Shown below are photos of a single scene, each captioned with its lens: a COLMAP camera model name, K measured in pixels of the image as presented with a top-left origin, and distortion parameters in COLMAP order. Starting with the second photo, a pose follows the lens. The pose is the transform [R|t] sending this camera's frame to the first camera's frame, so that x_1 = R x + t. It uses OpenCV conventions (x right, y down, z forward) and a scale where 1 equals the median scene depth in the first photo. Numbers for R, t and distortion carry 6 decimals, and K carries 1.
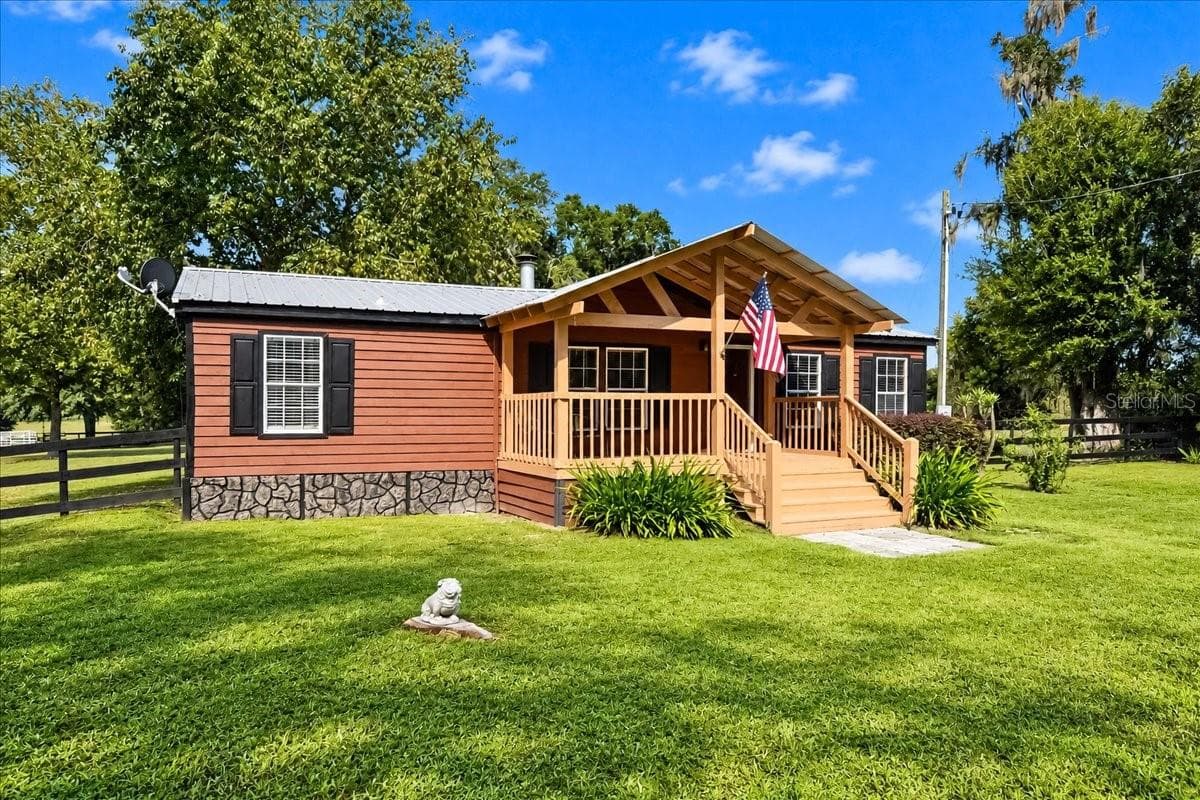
lens RADIAL K [[669.0, 0, 600.0], [0, 669.0, 400.0], [0, 0, 1]] dist [-0.045468, -0.000645]
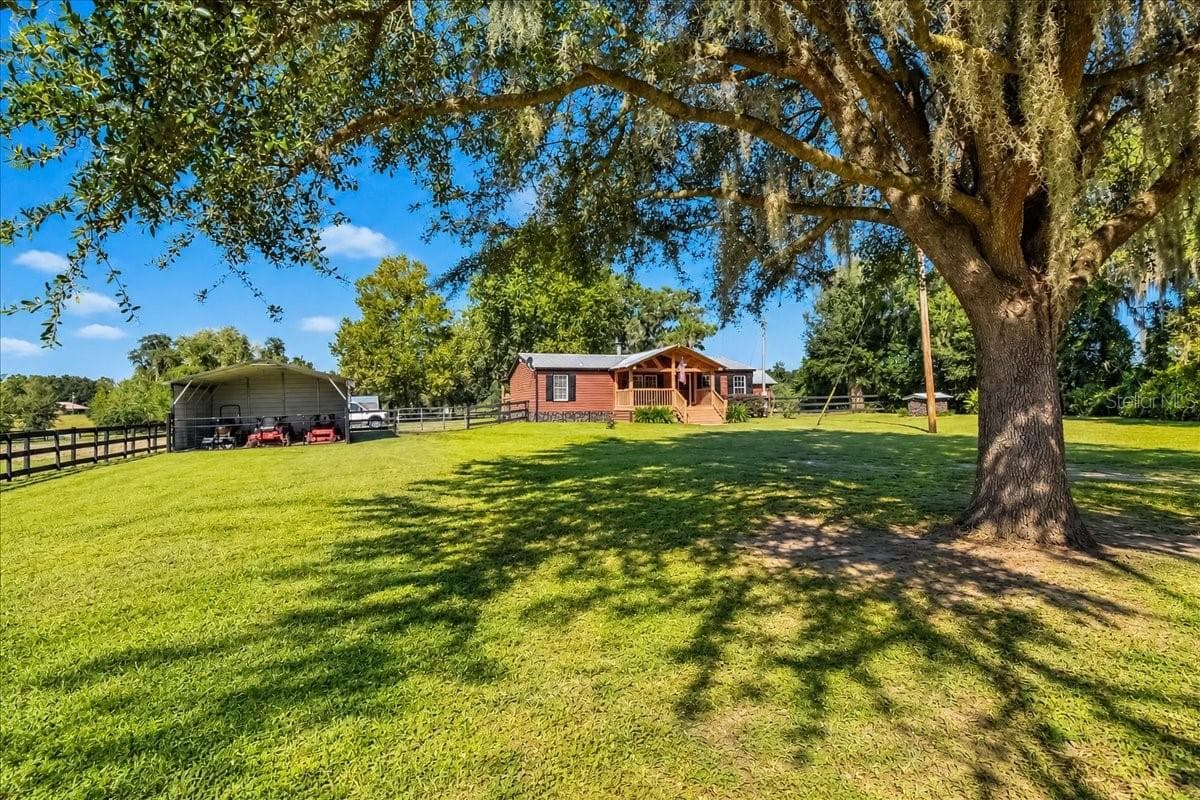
lens RADIAL K [[669.0, 0, 600.0], [0, 669.0, 400.0], [0, 0, 1]] dist [-0.045468, -0.000645]
pose [[0.993976, -0.015913, -0.108441, 0.172478], [0.016010, 0.999872, 0.000025, 0.046386], [0.108426, -0.001761, 0.994103, -2.689202]]
